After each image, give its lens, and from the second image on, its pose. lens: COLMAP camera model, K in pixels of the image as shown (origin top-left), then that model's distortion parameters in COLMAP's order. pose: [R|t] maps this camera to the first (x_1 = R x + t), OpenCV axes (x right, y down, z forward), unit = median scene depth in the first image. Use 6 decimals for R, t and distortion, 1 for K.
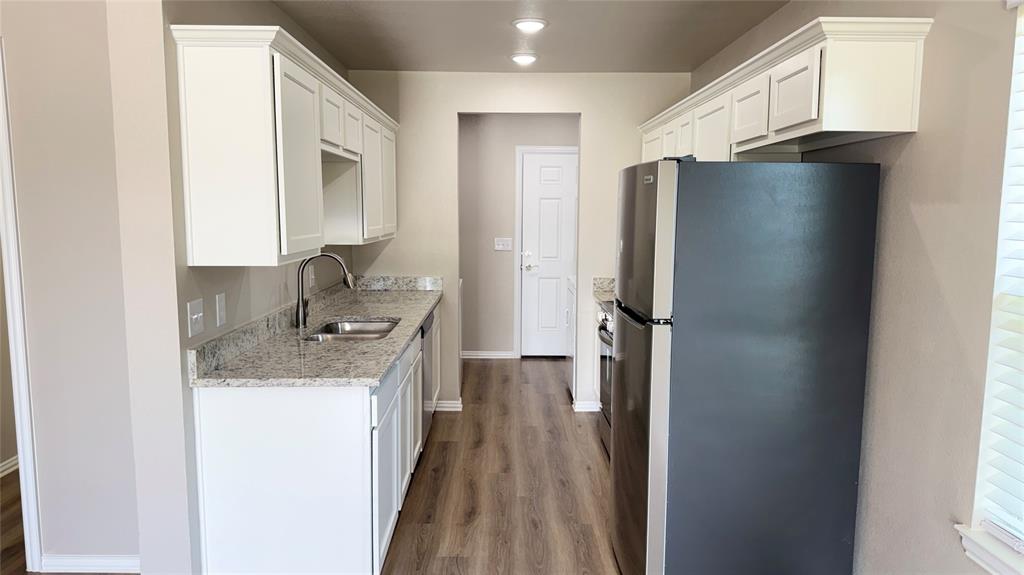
lens RADIAL K [[727.2, 0, 514.9], [0, 727.2, 290.9], [0, 0, 1]] dist [0.048827, -0.056408]
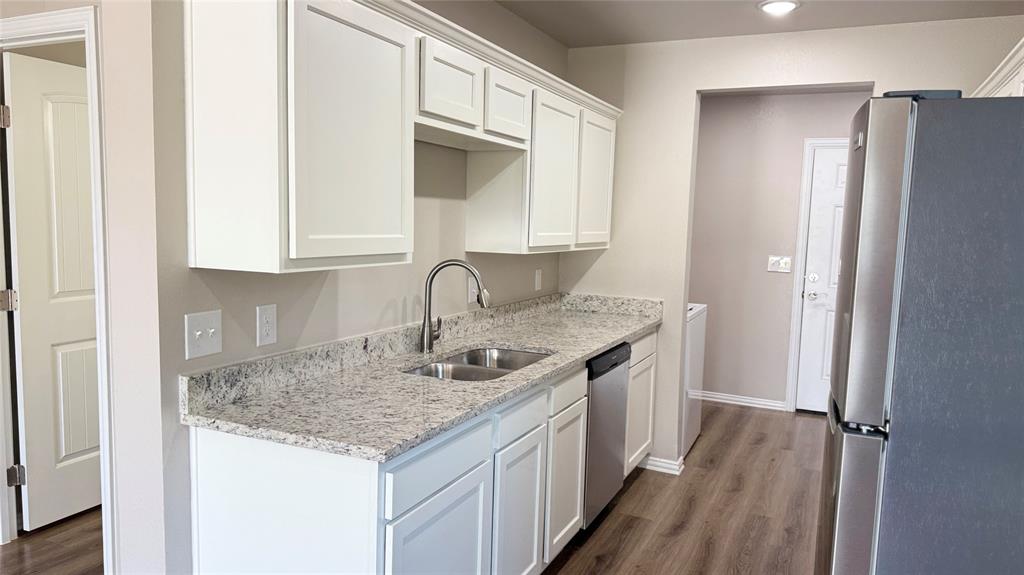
lens RADIAL K [[727.2, 0, 511.0], [0, 727.2, 285.4], [0, 0, 1]] dist [0.048827, -0.056408]
pose [[0.896678, 0.060987, -0.438463, 0.112663], [-0.072990, 0.997277, -0.010552, -0.017909], [0.436625, 0.041465, 0.898687, 0.254039]]
